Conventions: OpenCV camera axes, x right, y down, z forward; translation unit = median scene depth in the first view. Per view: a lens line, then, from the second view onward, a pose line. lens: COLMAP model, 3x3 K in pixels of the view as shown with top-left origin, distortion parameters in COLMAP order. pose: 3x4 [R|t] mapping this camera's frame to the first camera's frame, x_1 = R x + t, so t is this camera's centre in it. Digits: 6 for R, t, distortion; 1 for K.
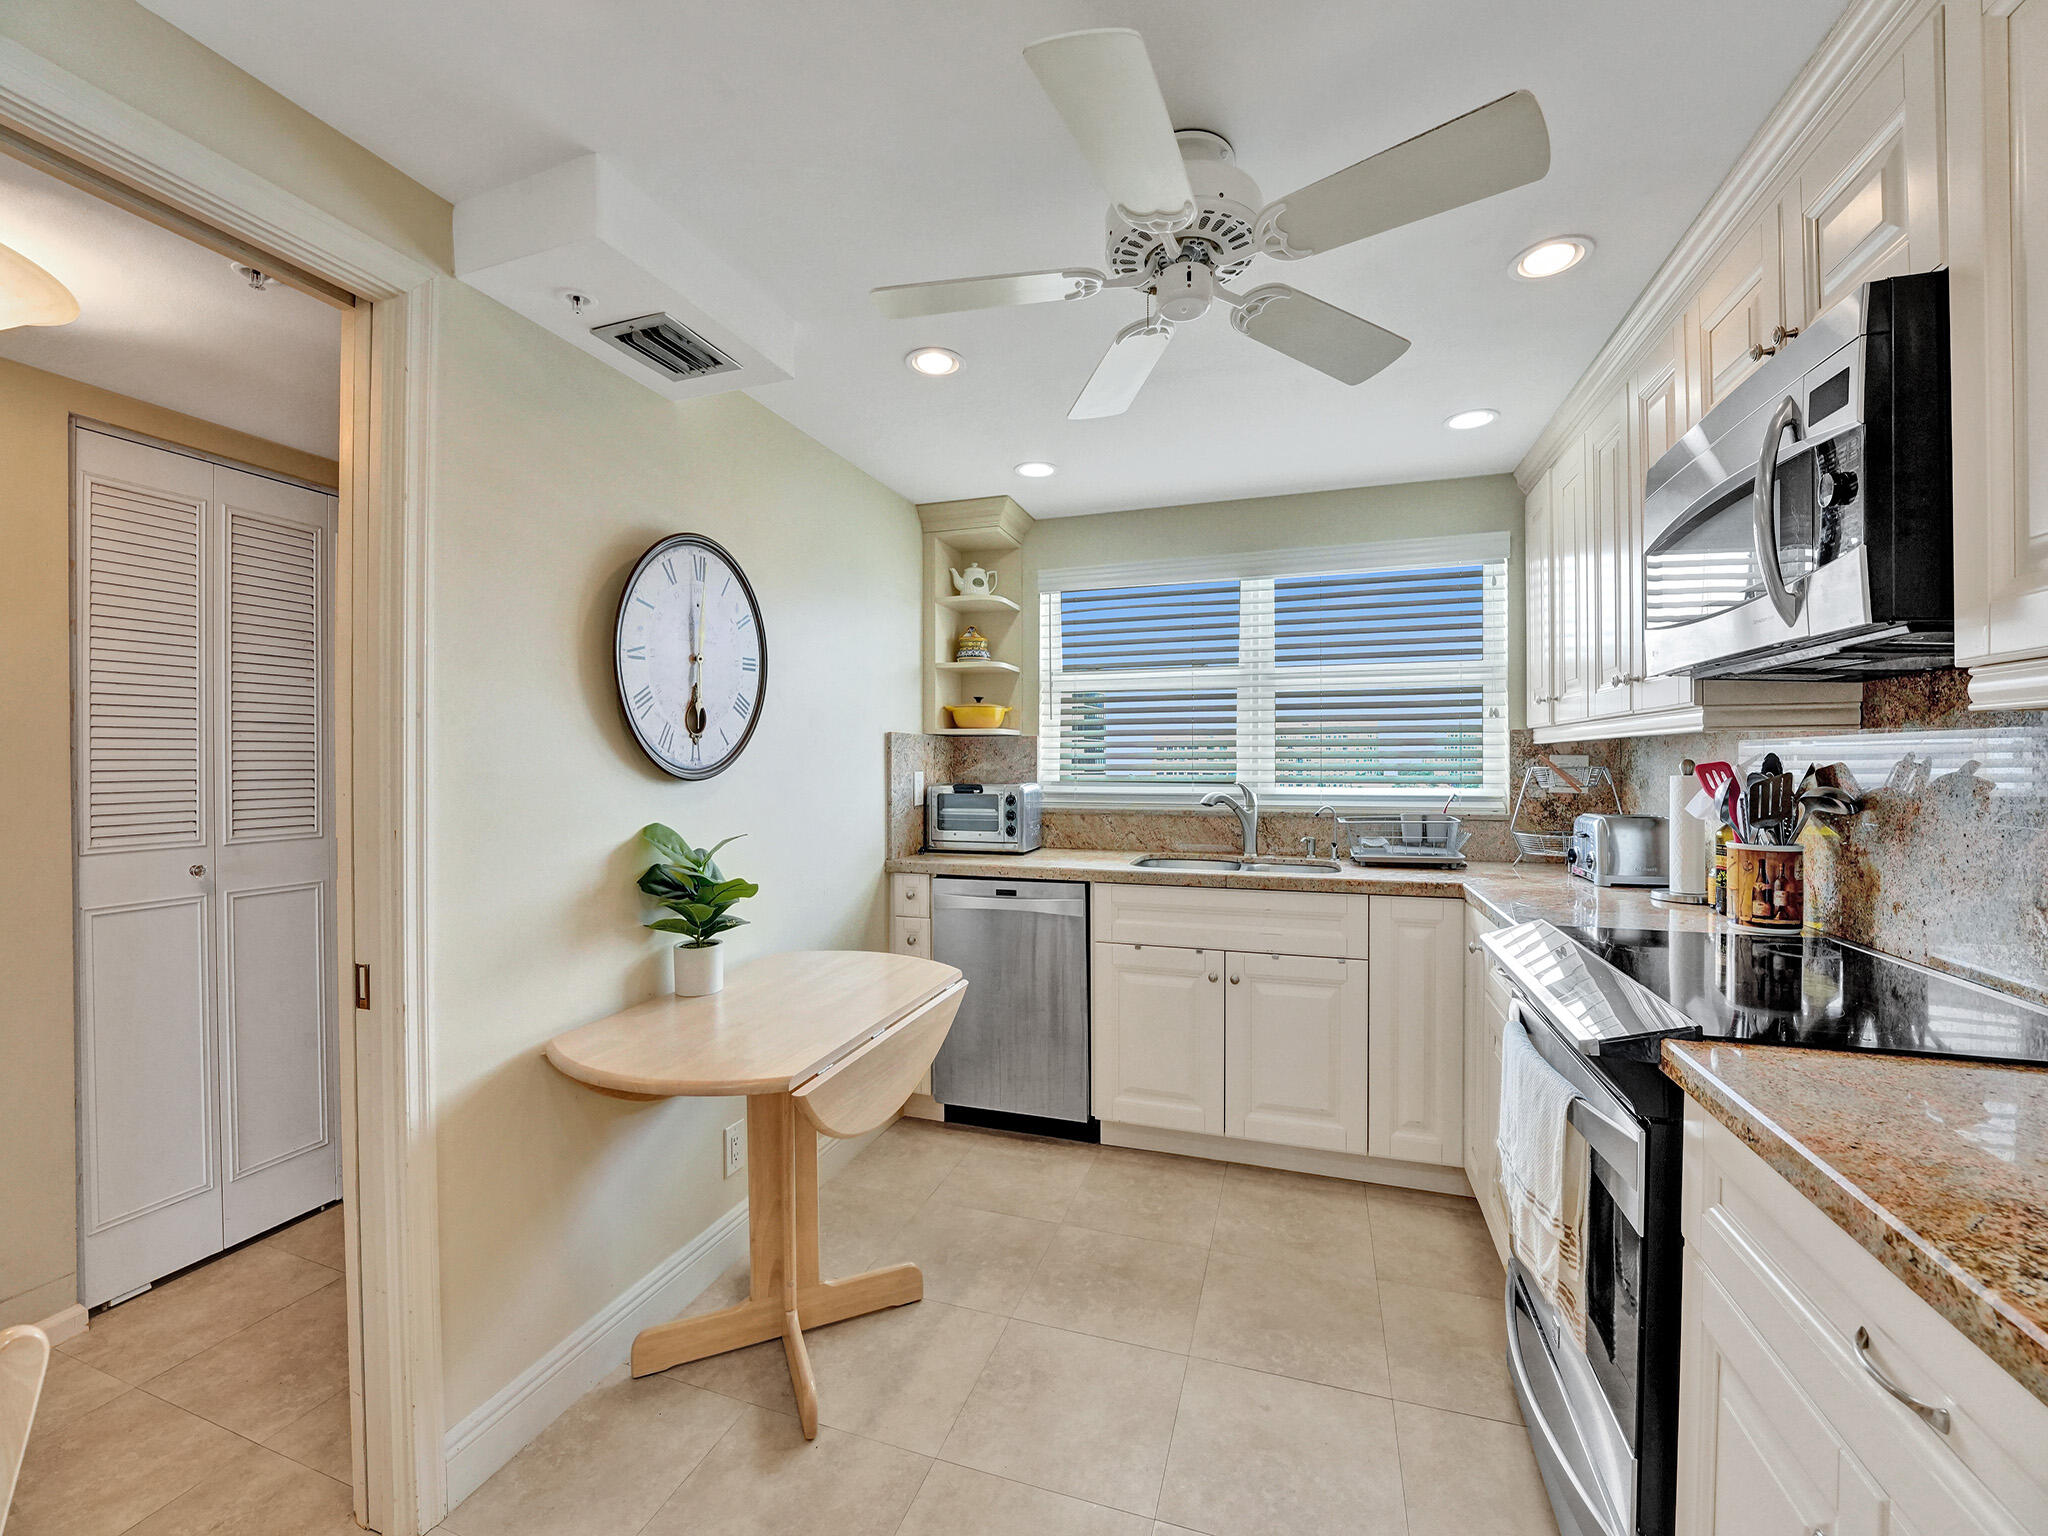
lens RADIAL K [[834.4, 0, 1026.0], [0, 834.4, 765.6], [0, 0, 1]] dist [-0.021798, 0.000805]
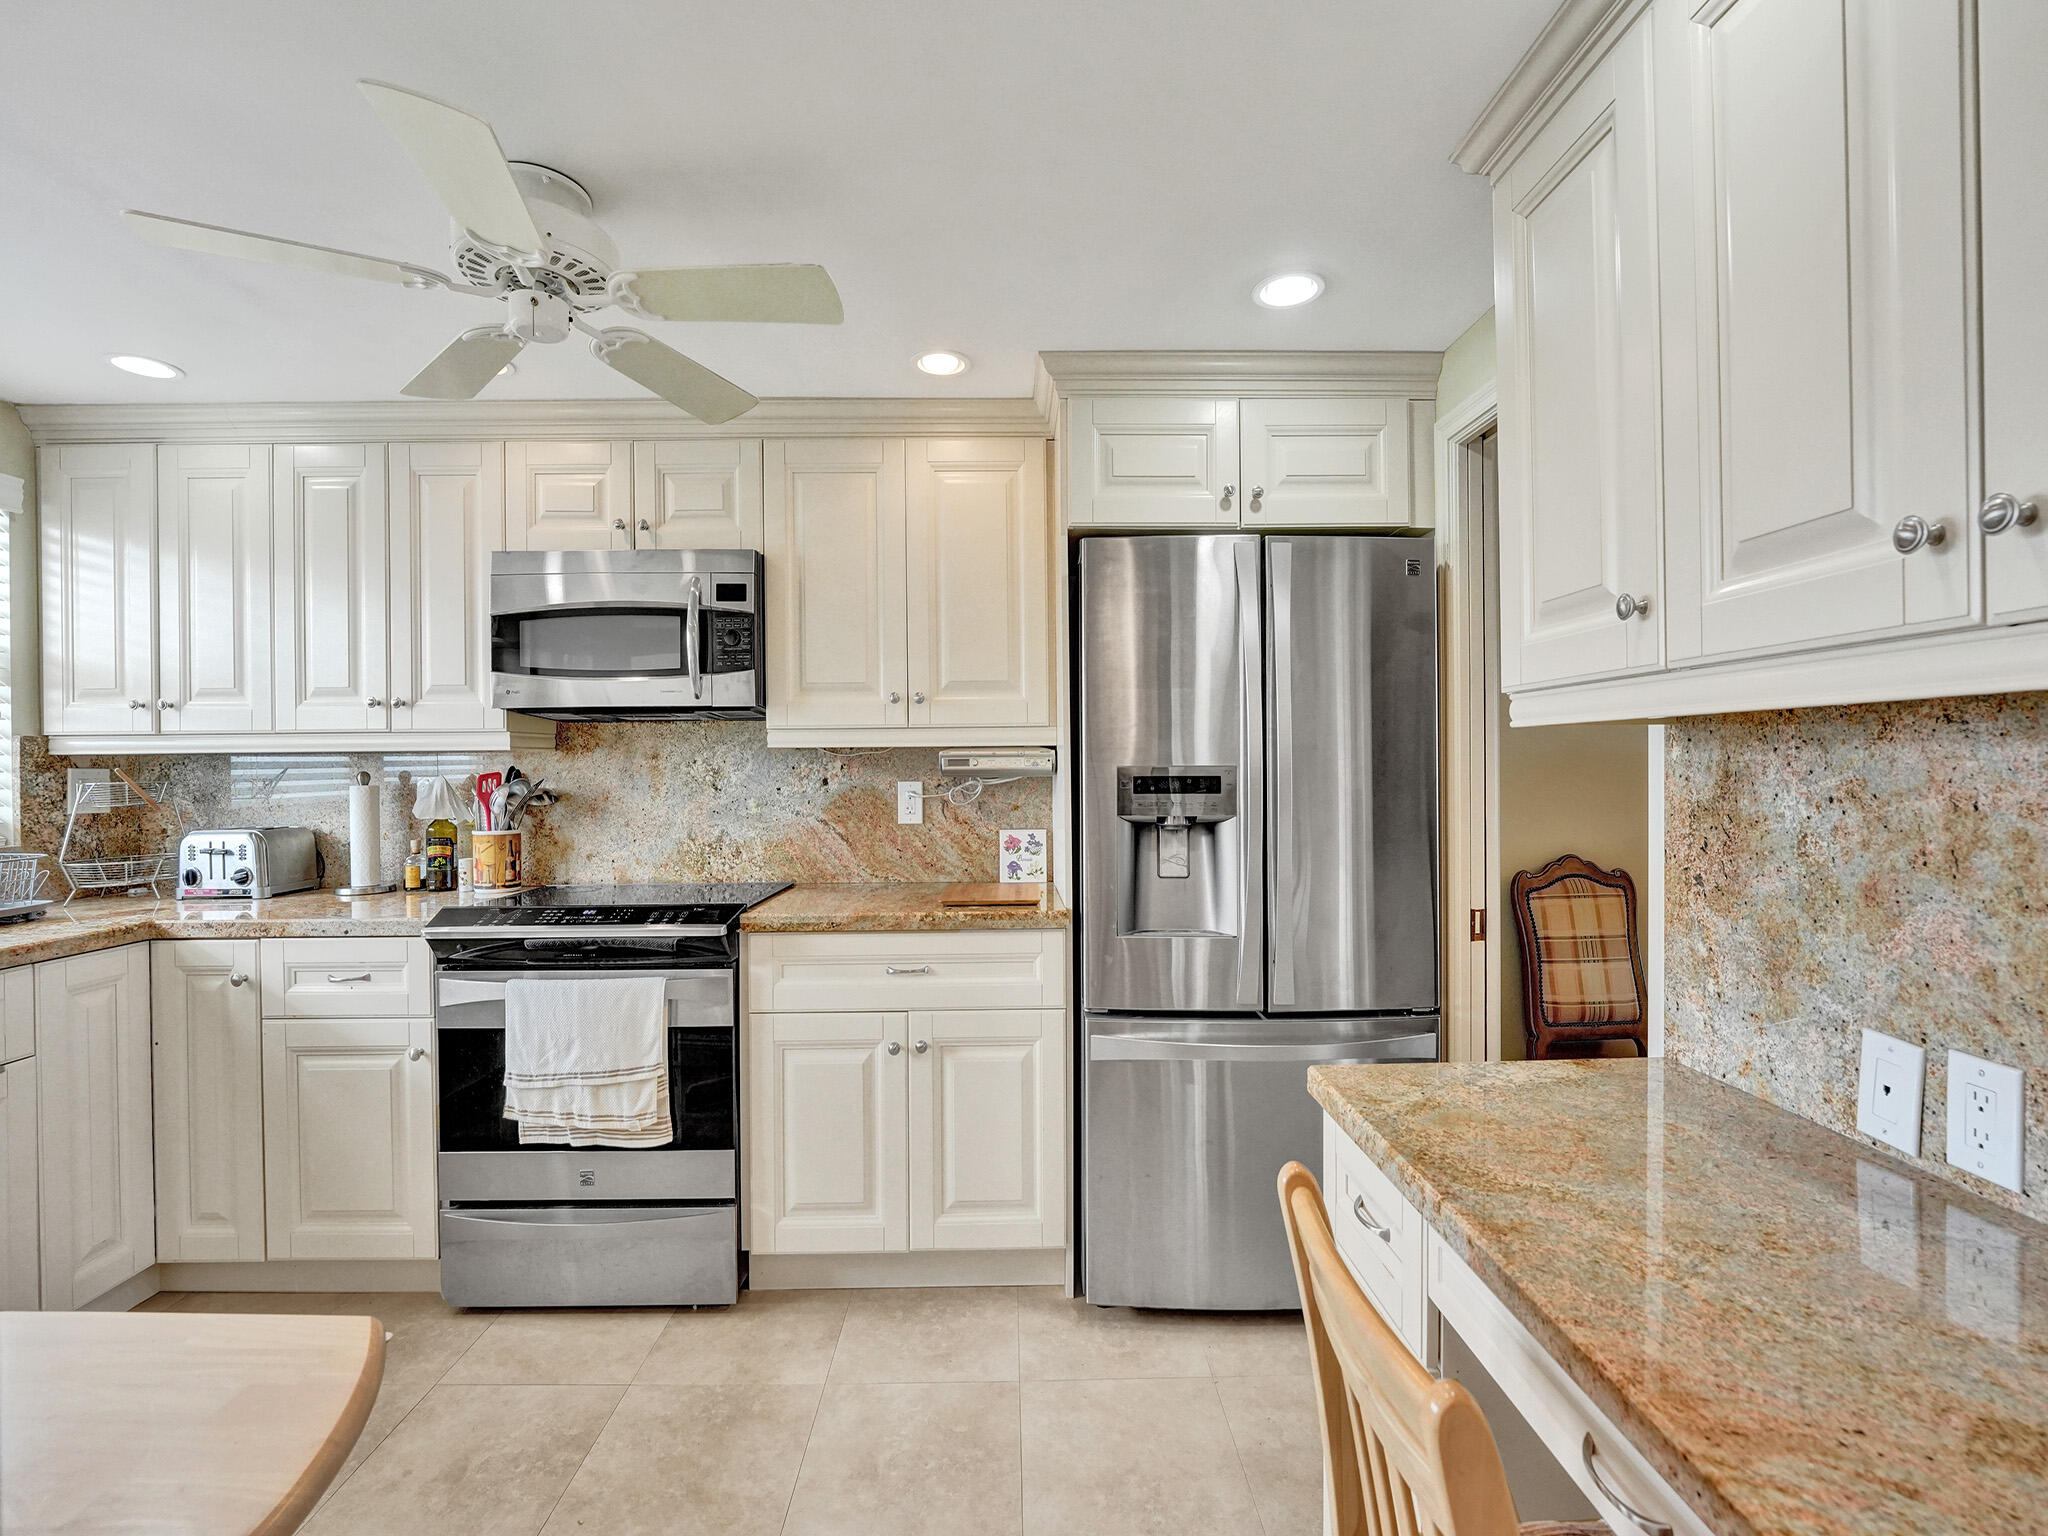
lens RADIAL K [[901.2, 0, 1027.6], [0, 901.2, 764.1], [0, 0, 1]] dist [-0.019326, 0.000015]
pose [[-0.336371, 0.006771, 0.941705, -0.530760], [0.015235, 0.999882, -0.001748, -0.001053], [-0.941606, 0.013759, -0.336435, 0.405796]]
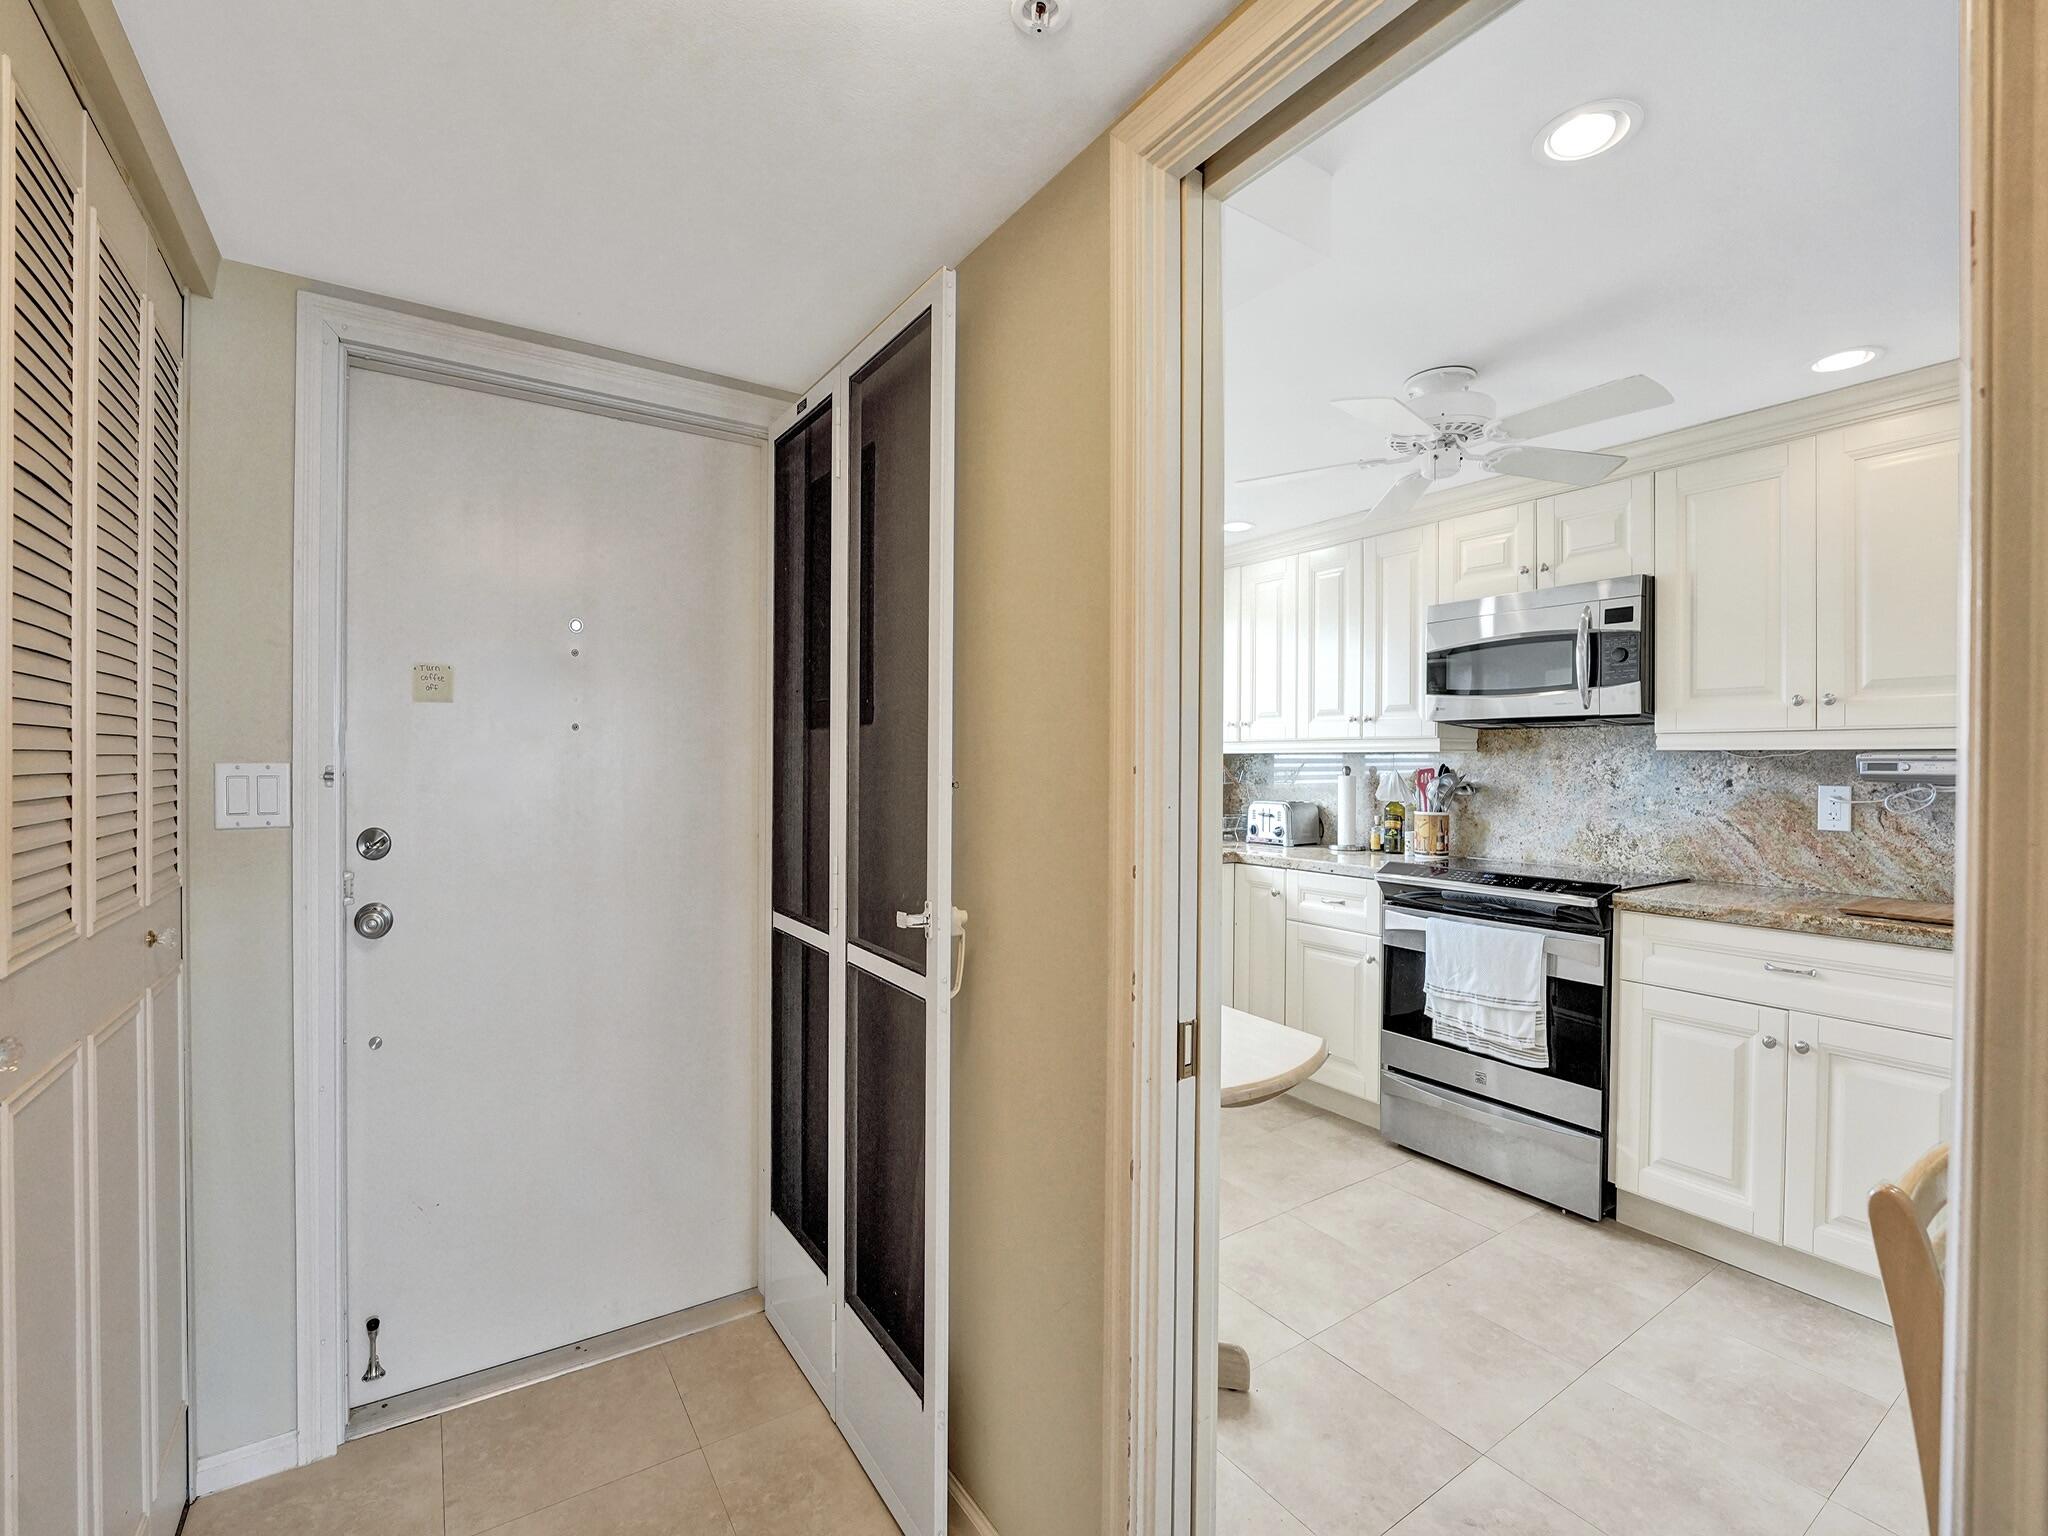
lens RADIAL K [[901.2, 0, 1027.6], [0, 901.2, 764.1], [0, 0, 1]] dist [-0.019326, 0.000015]
pose [[0.608010, 0.005914, 0.793907, -0.798867], [-0.004618, 0.999982, -0.003912, -0.000946], [-0.793916, -0.001288, 0.608026, 0.300060]]
